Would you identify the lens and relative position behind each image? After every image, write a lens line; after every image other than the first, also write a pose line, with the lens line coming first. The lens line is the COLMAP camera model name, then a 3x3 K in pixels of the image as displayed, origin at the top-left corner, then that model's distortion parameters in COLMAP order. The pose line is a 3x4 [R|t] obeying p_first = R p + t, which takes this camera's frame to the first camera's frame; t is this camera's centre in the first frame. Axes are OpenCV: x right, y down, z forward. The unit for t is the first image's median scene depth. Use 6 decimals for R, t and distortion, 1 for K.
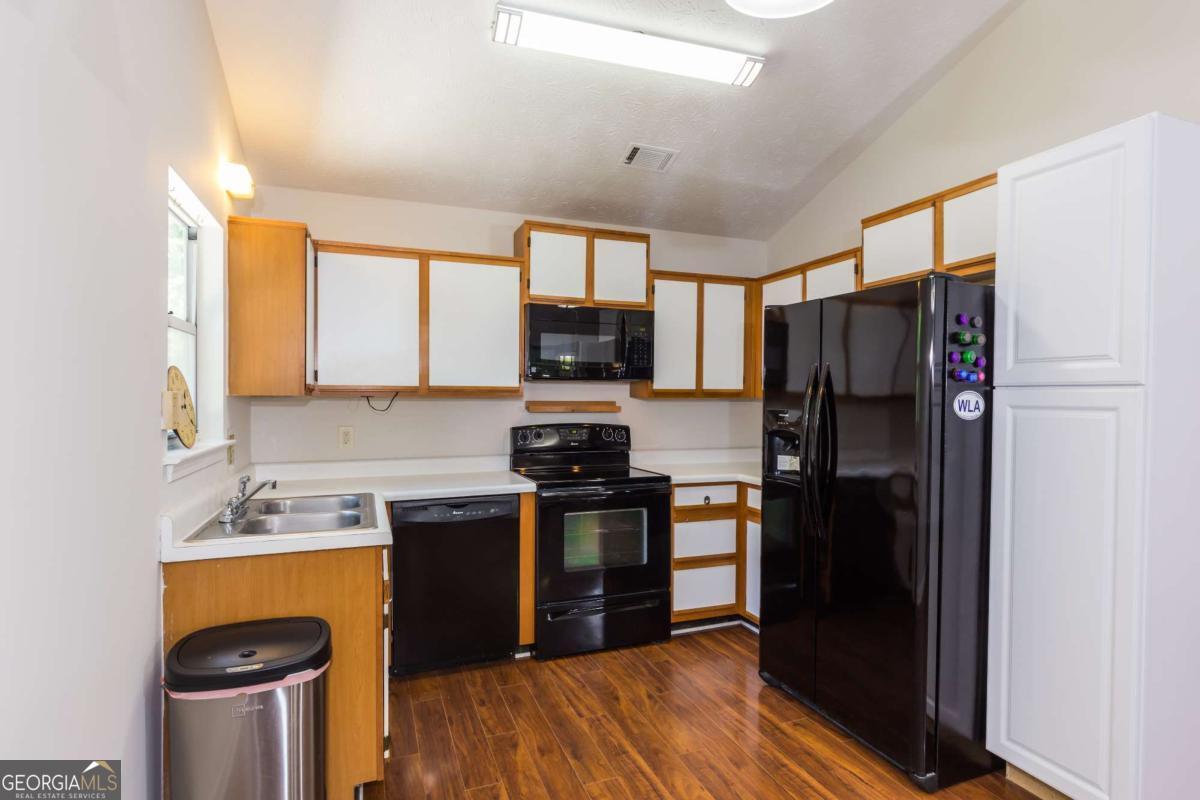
lens RADIAL K [[624.1, 0, 607.4], [0, 624.1, 404.6], [0, 0, 1]] dist [-0.003830, -0.001205]
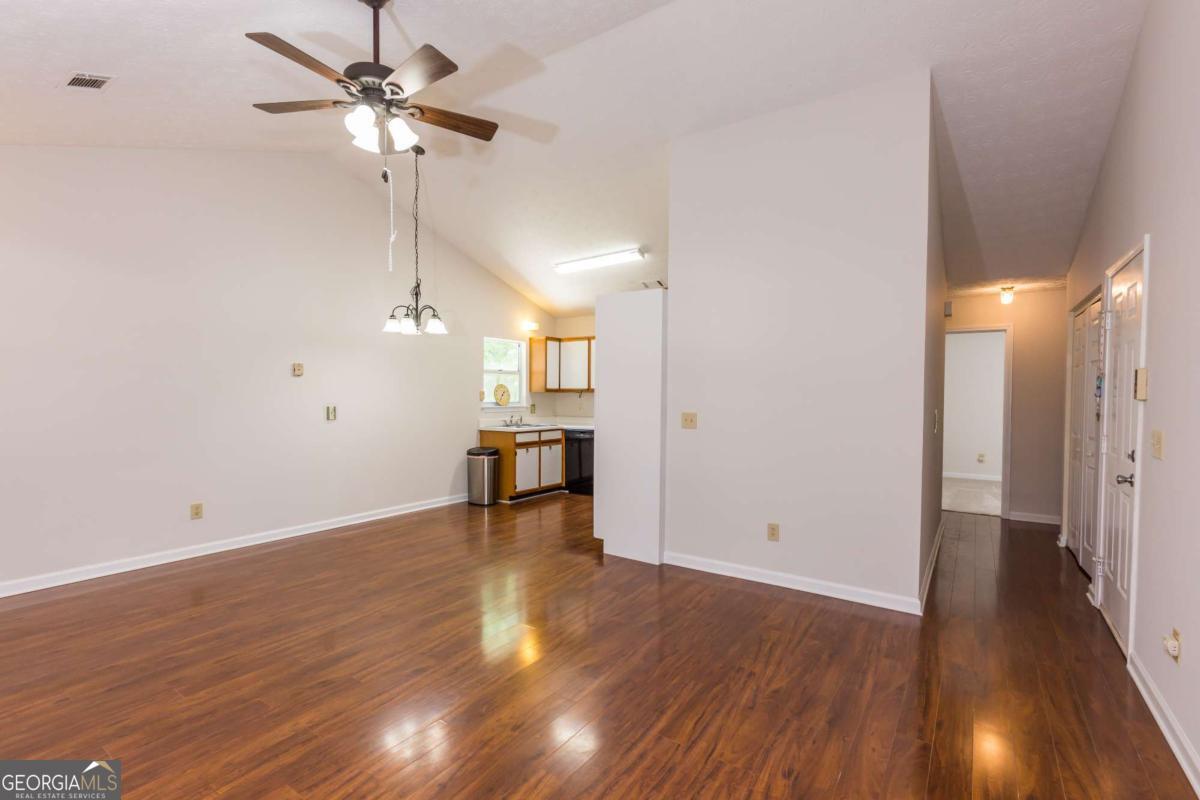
lens RADIAL K [[547.2, 0, 608.5], [0, 547.2, 398.7], [0, 0, 1]] dist [-0.000214, -0.000102]
pose [[0.570322, 0.007242, -0.821389, 1.770912], [-0.014472, 0.999895, -0.001233, 0.016248], [0.821293, 0.012590, 0.570367, -0.263502]]
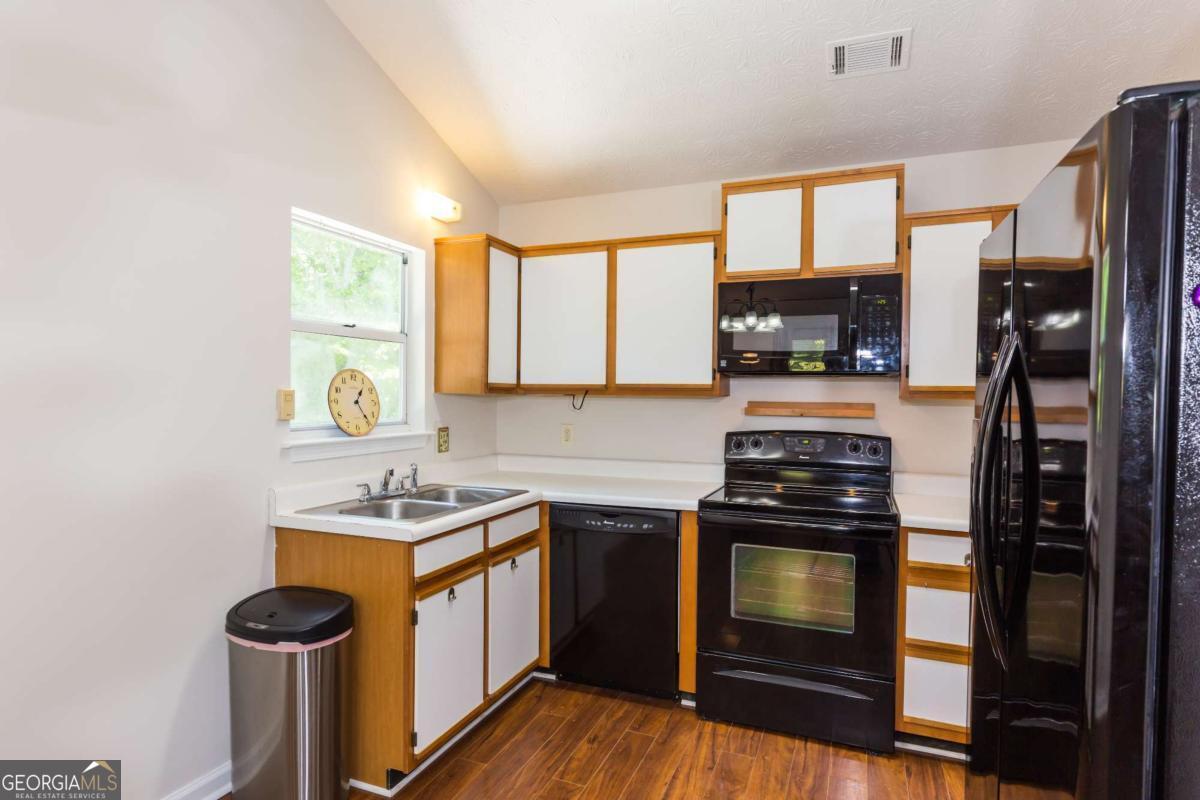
lens RADIAL K [[624.1, 0, 603.4], [0, 624.1, 405.4], [0, 0, 1]] dist [-0.003830, -0.001205]
pose [[0.727314, 0.016381, -0.686109, 0.376698], [-0.014944, 0.999856, 0.008030, -0.005422], [0.686142, 0.004412, 0.727454, 0.328884]]
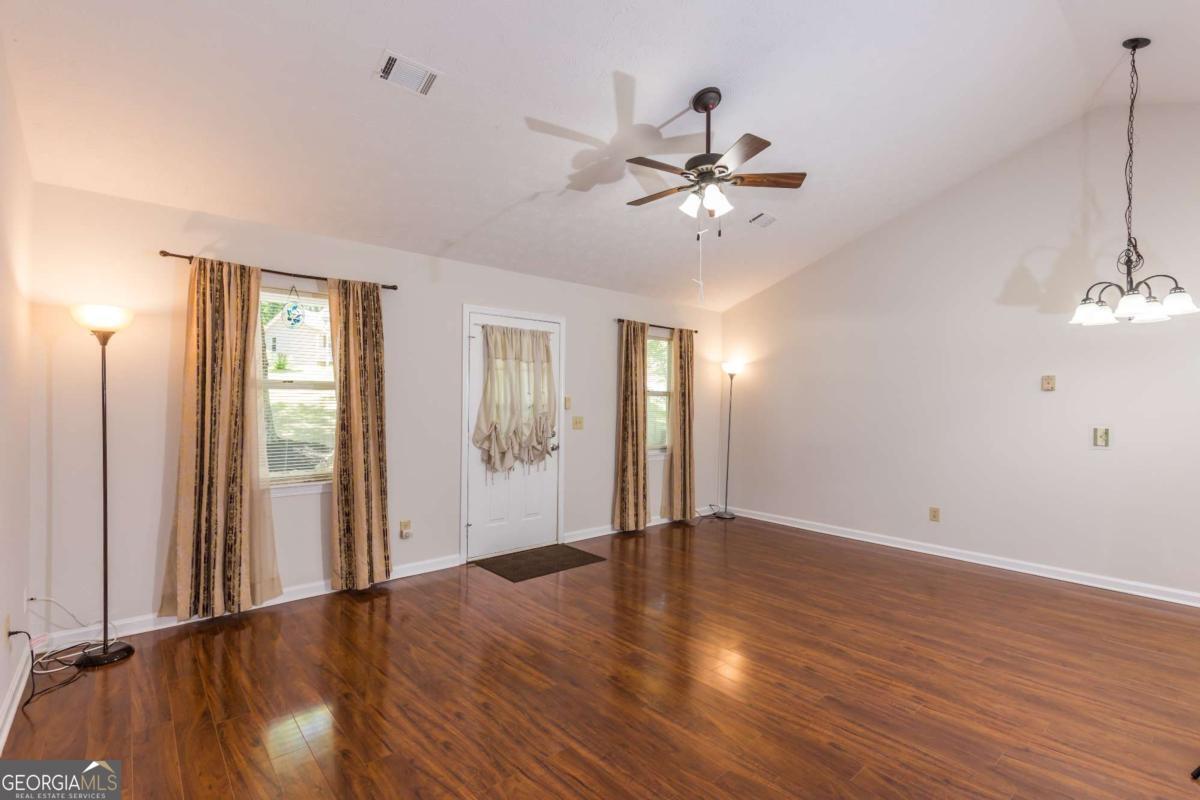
lens RADIAL K [[547.2, 0, 607.1], [0, 547.2, 405.5], [0, 0, 1]] dist [-0.000214, -0.000102]
pose [[-0.939741, -0.014477, -0.341580, 1.428253], [-0.022199, 0.999579, 0.018707, -0.003610], [0.341165, 0.025162, -0.939667, 0.870464]]
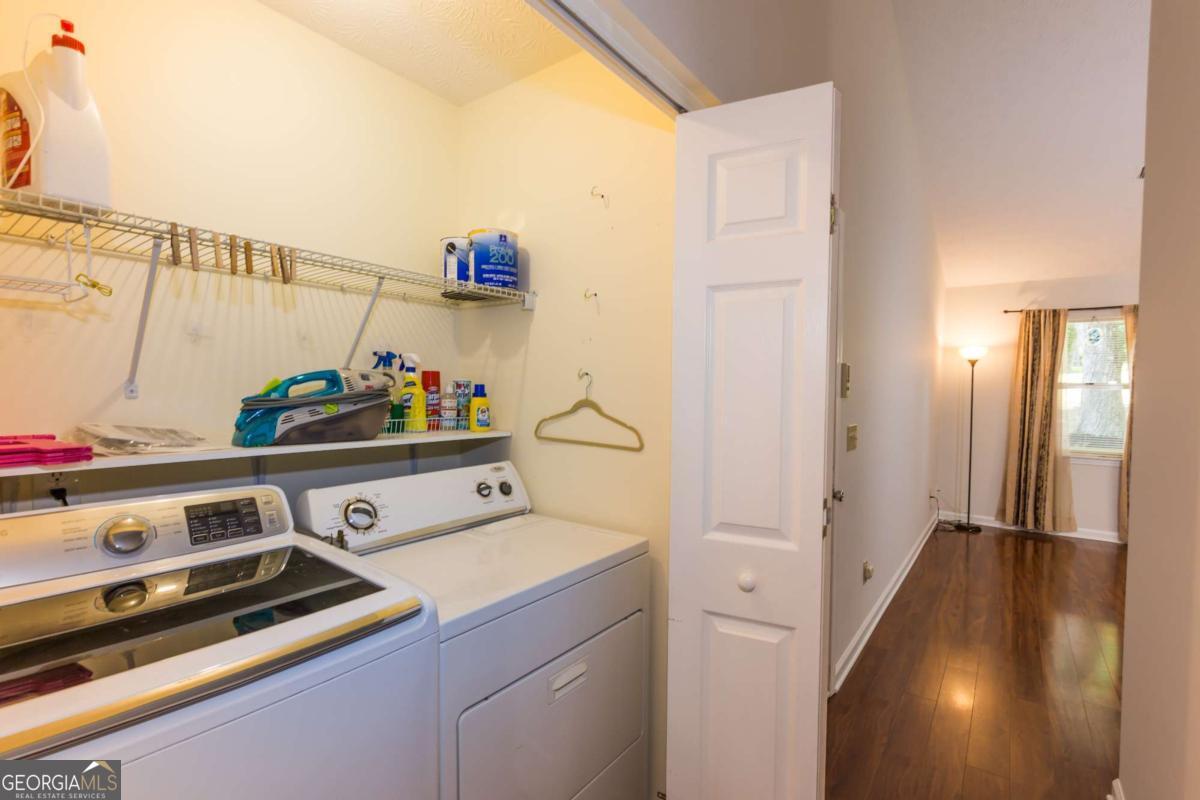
lens RADIAL K [[547.2, 0, 603.3], [0, 547.2, 407.8], [0, 0, 1]] dist [-0.000214, -0.000102]
pose [[-0.546300, -0.044665, 0.836398, 1.070590], [-0.006097, 0.998763, 0.049353, -0.018107], [-0.837567, 0.021862, -0.545896, 1.701801]]
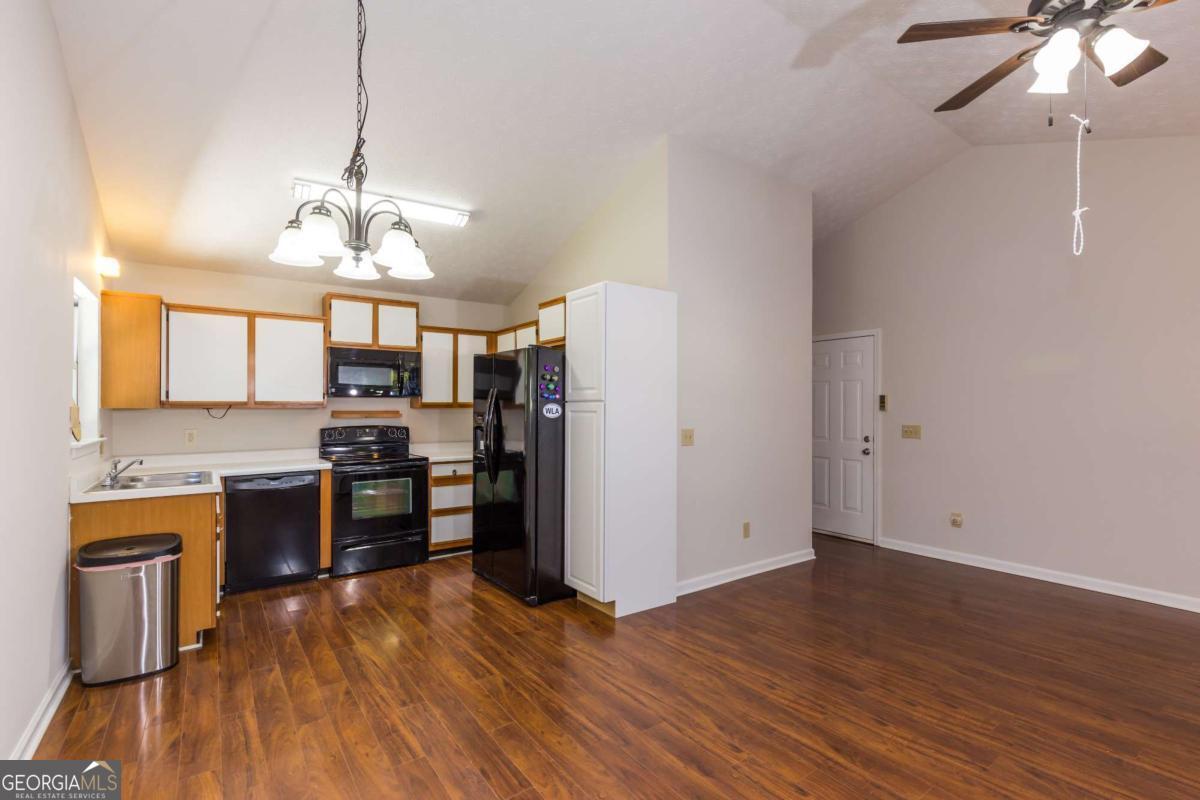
lens RADIAL K [[547.2, 0, 607.8], [0, 547.2, 404.8], [0, 0, 1]] dist [-0.000214, -0.000102]
pose [[0.966955, -0.004886, 0.254901, 0.215599], [0.009148, 0.999837, -0.015538, 0.007488], [-0.254784, 0.017357, 0.966842, -0.529529]]
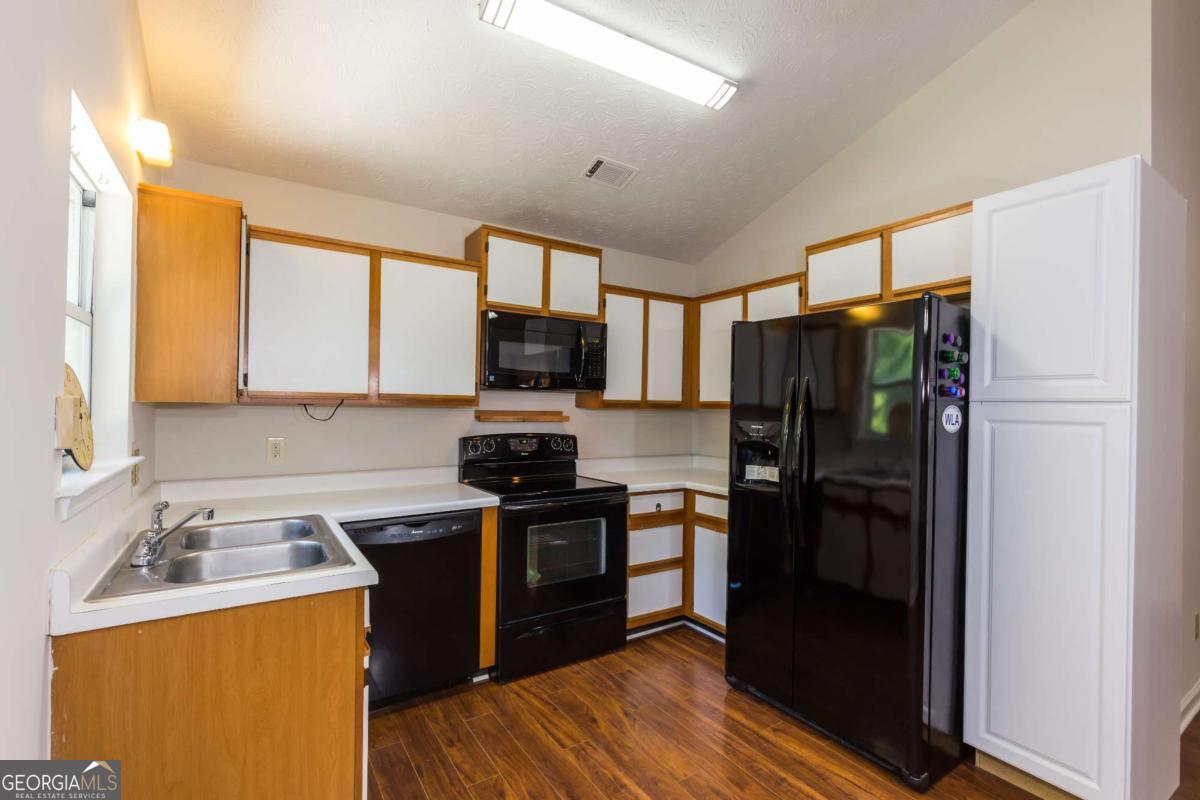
lens RADIAL K [[547.2, 0, 608.6], [0, 547.2, 404.3], [0, 0, 1]] dist [-0.000214, -0.000102]
pose [[0.976861, 0.009965, 0.213645, -0.137658], [-0.006731, 0.999852, -0.015859, -0.003931], [-0.213771, 0.014054, 0.976783, 0.149047]]
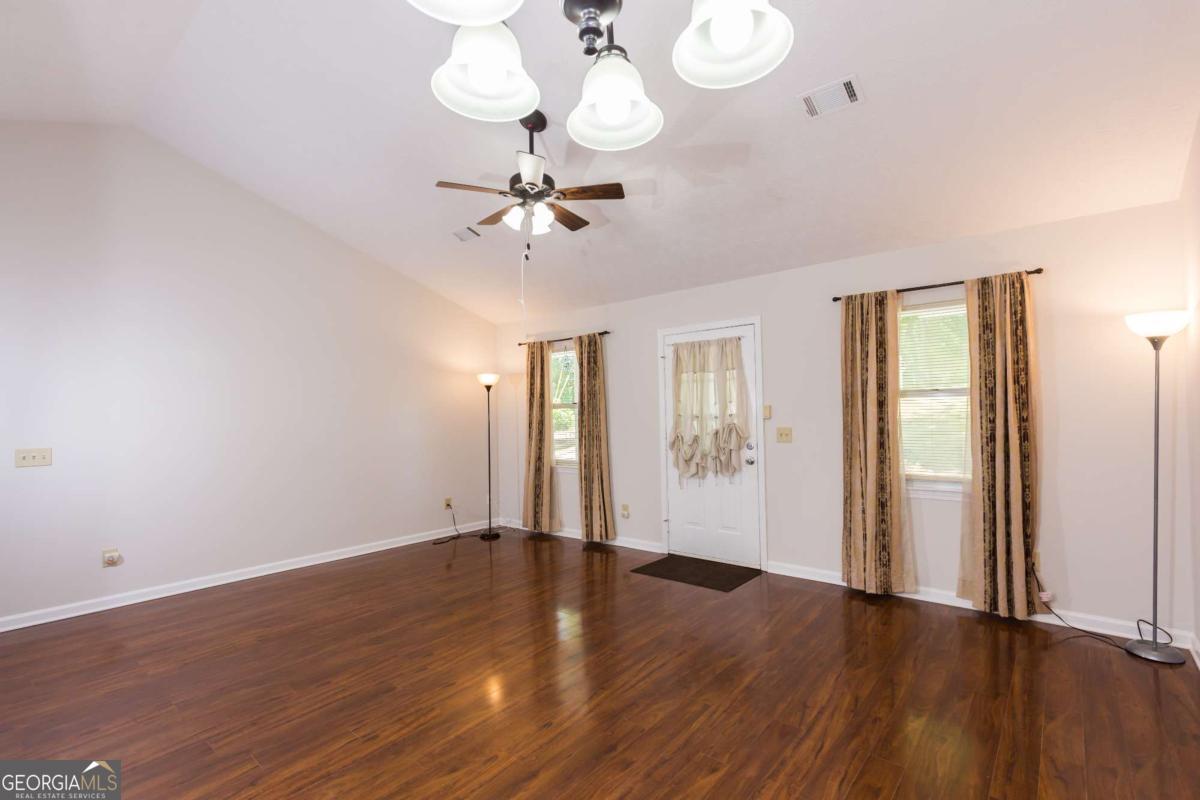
lens RADIAL K [[547.2, 0, 604.3], [0, 547.2, 398.3], [0, 0, 1]] dist [-0.000214, -0.000102]
pose [[-0.475291, 0.025742, 0.879452, -0.147929], [0.028925, 0.999489, -0.013623, -0.006032], [-0.879353, 0.018963, -0.475792, 0.328482]]
